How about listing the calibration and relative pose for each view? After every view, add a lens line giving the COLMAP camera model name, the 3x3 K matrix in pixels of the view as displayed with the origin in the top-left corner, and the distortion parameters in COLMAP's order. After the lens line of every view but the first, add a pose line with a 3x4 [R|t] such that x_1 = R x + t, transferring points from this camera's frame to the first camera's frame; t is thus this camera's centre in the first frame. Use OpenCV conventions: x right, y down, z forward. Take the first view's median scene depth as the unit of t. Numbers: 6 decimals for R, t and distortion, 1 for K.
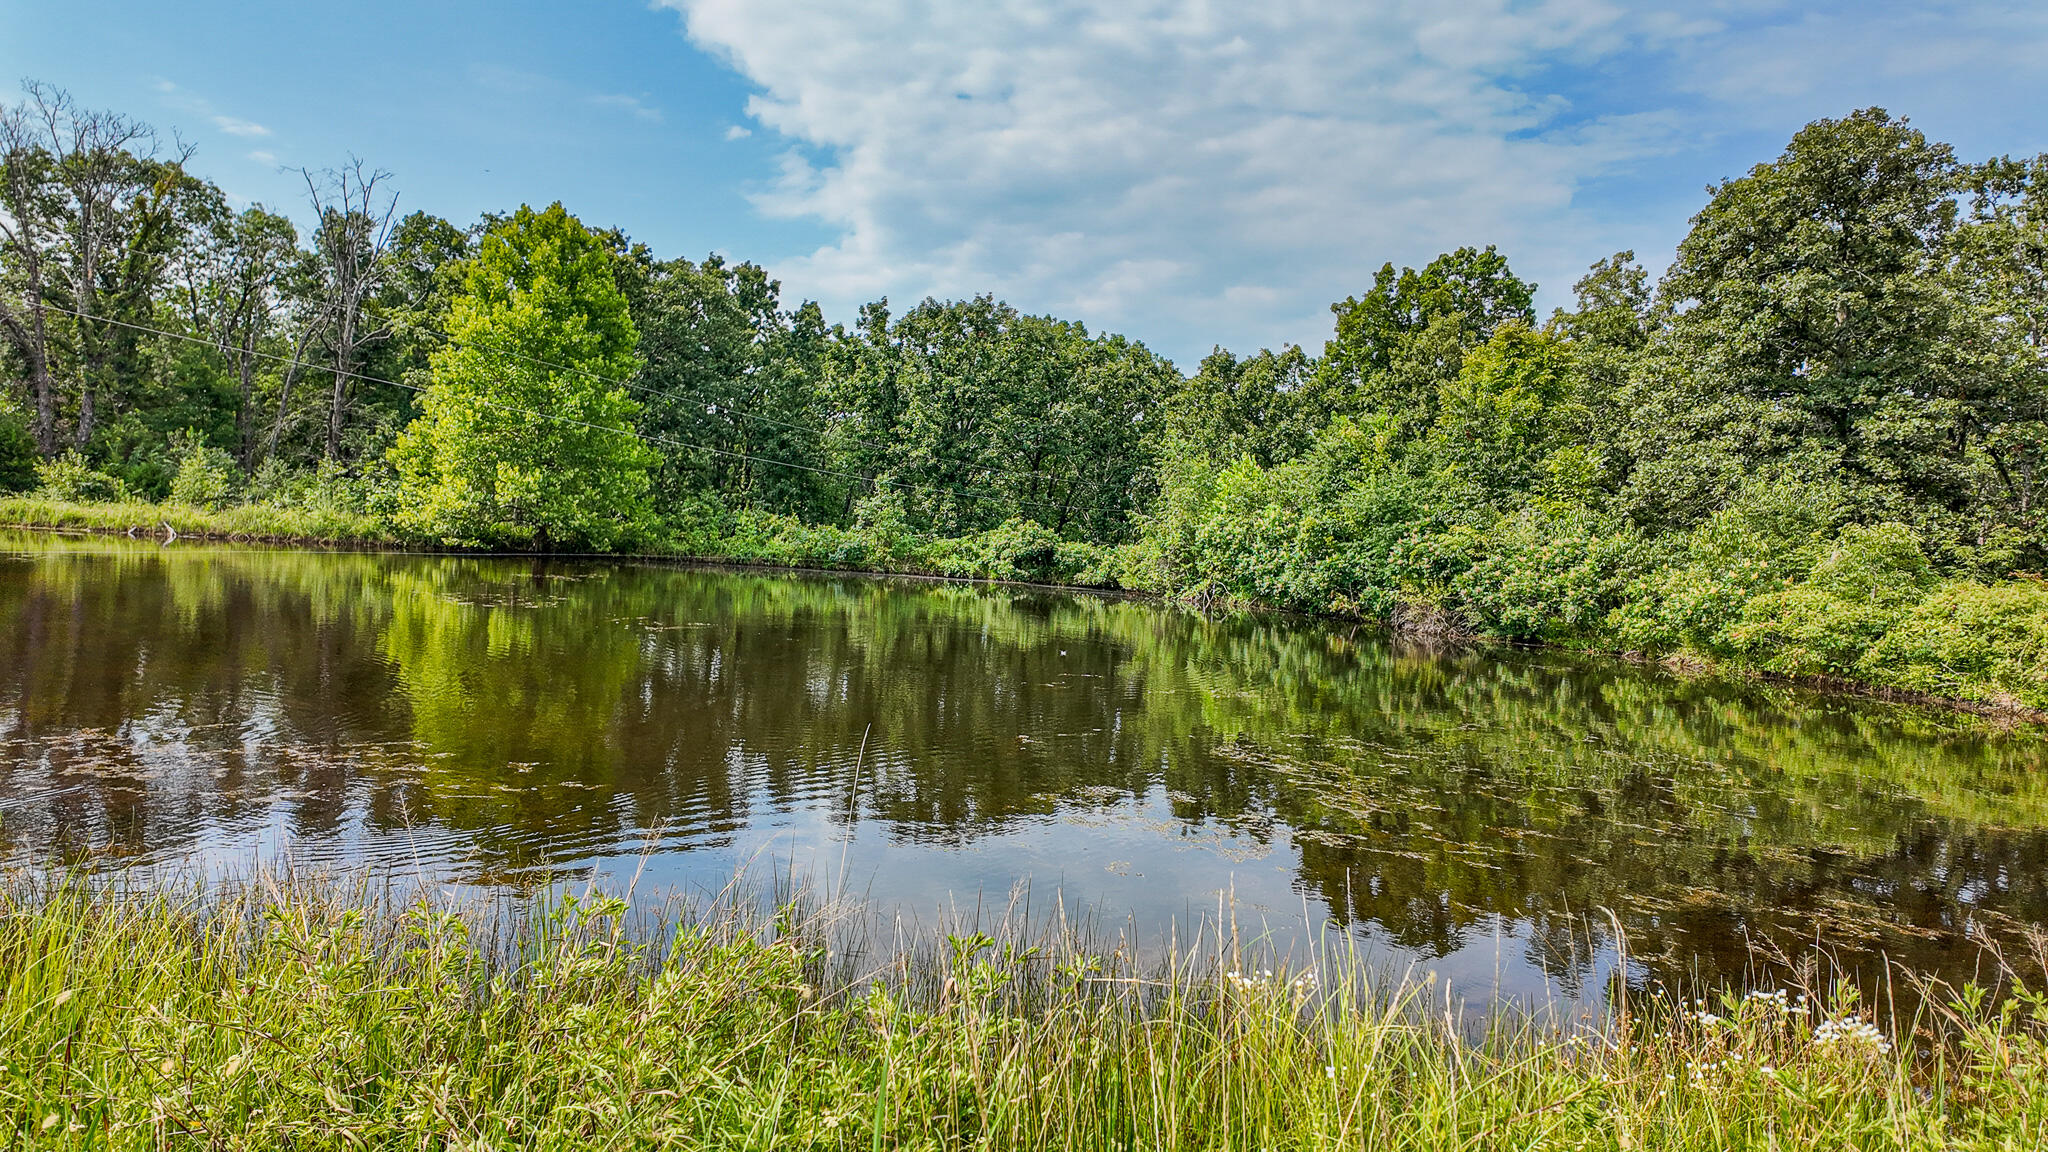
lens RADIAL K [[1180.1, 0, 1029.0], [0, 1180.1, 603.2], [0, 0, 1]] dist [0.064937, -0.062237]
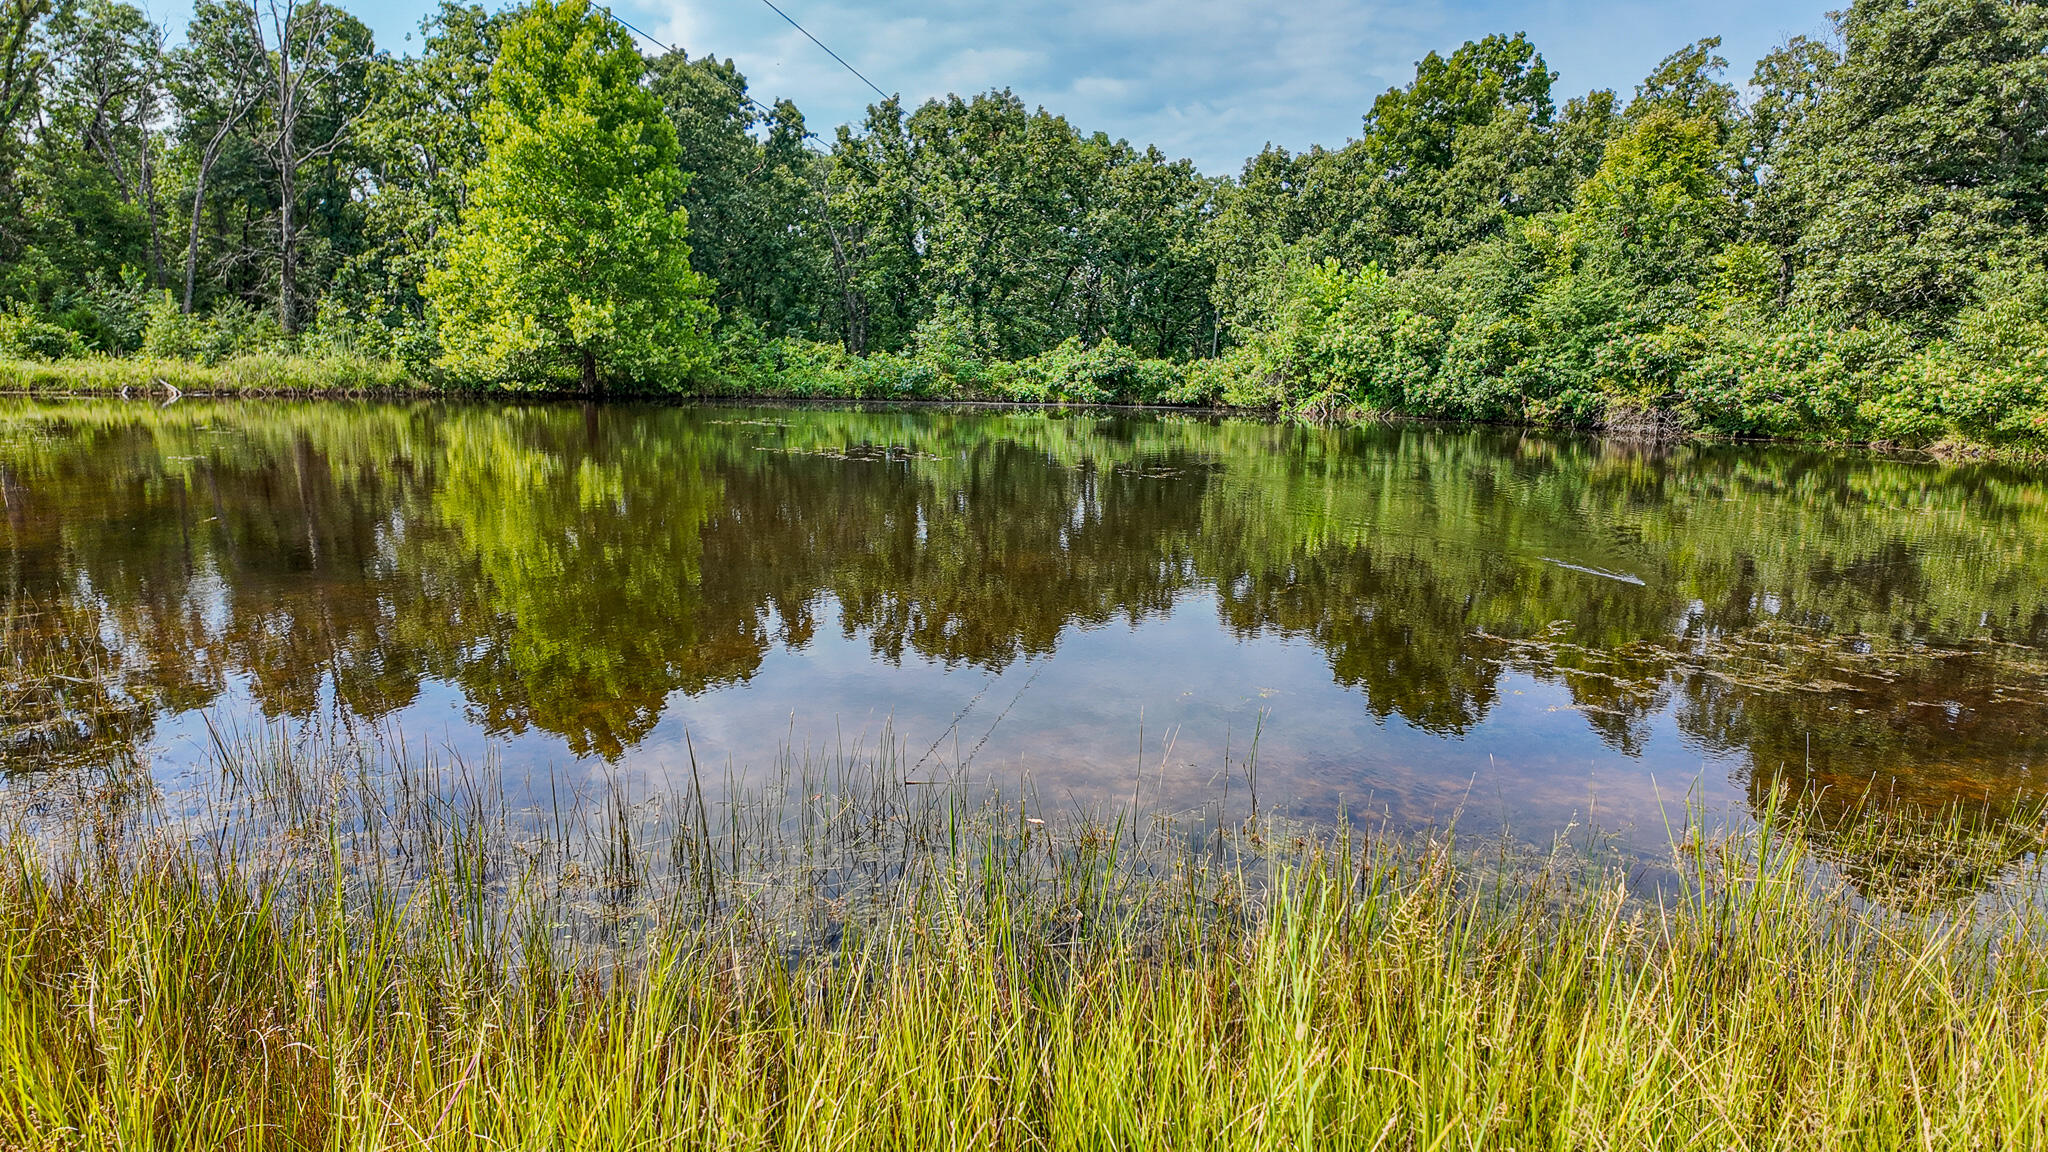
lens RADIAL K [[1181.8, 0, 1021.0], [0, 1181.8, 587.7], [0, 0, 1]] dist [0.063269, -0.057748]
pose [[0.988083, -0.069408, 0.137384, -0.209207], [0.049383, 0.988324, 0.144143, -0.011392], [-0.145784, -0.135641, 0.979974, 0.031904]]
